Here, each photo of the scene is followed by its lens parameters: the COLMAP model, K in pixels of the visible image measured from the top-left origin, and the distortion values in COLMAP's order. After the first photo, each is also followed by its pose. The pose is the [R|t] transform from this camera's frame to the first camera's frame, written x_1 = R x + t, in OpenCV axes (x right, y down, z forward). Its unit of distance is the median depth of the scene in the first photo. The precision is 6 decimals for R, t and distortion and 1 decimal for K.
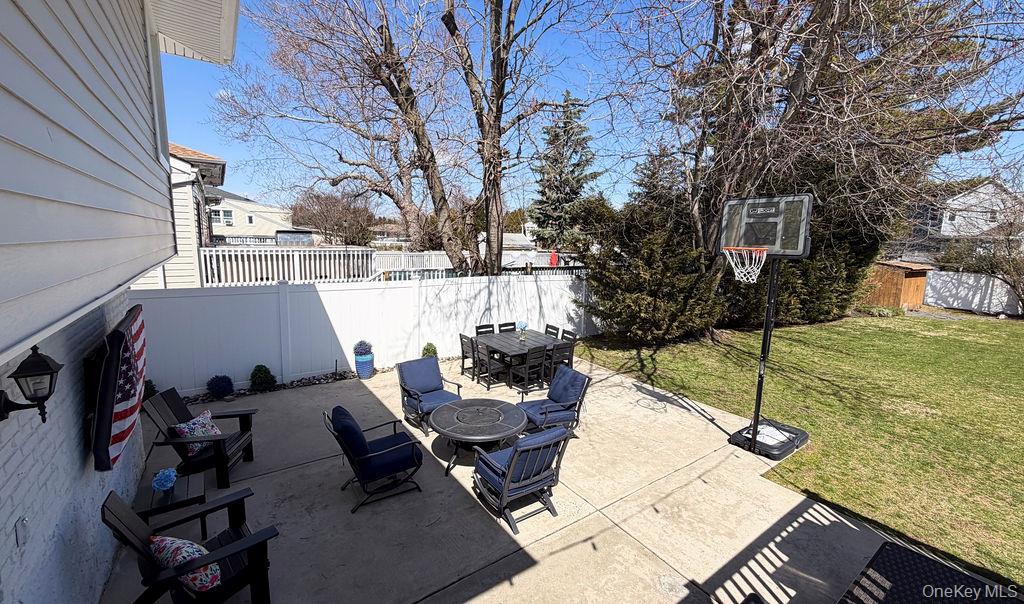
lens RADIAL K [[429.3, 0, 532.7], [0, 429.3, 301.3], [0, 0, 1]] dist [-0.000838, 0.000091]
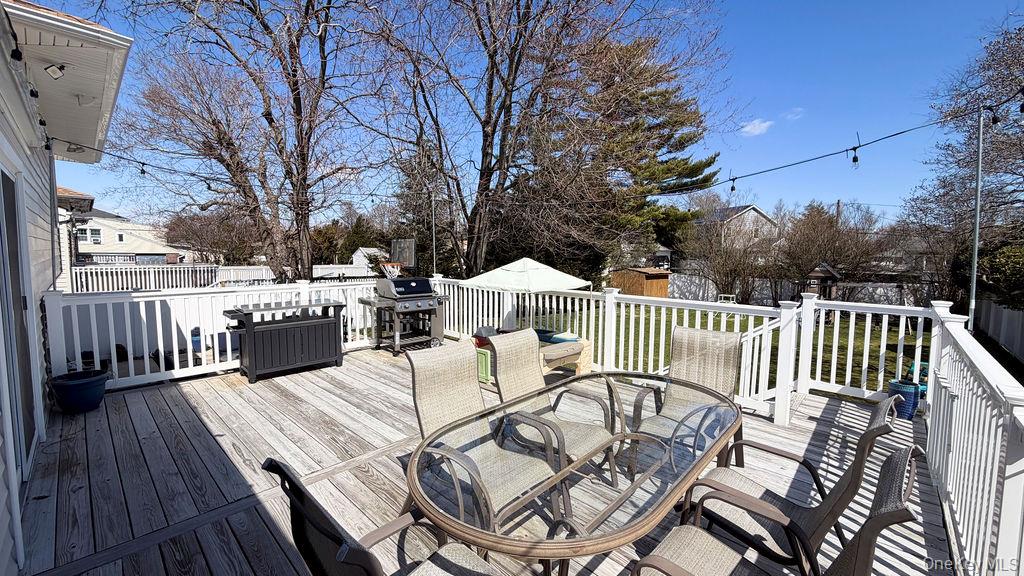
lens RADIAL K [[413.8, 0, 512.0], [0, 413.8, 288.0], [0, 0, 1]] dist [0.000638, -0.000437]
pose [[0.984789, -0.024502, 0.172020, 0.354809], [0.033995, 0.998044, -0.052457, 0.055291], [-0.170398, 0.057507, 0.983696, -0.498789]]
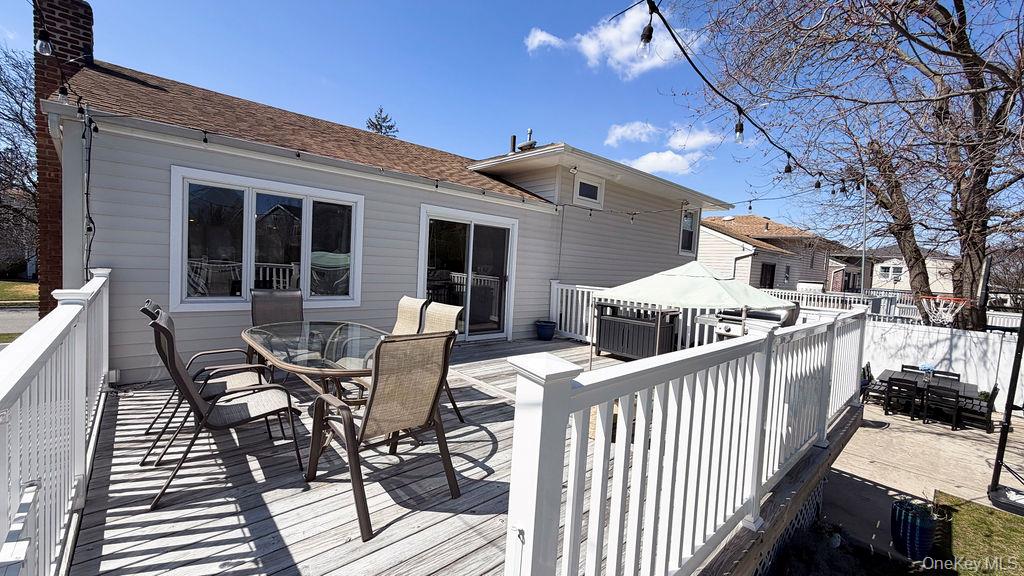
lens RADIAL K [[413.8, 0, 512.0], [0, 413.8, 288.0], [0, 0, 1]] dist [0.000638, -0.000437]
pose [[0.109014, 0.041260, -0.993184, 0.780694], [-0.196792, 0.980259, 0.019123, 0.036891], [0.974366, 0.193366, 0.114982, -0.193179]]
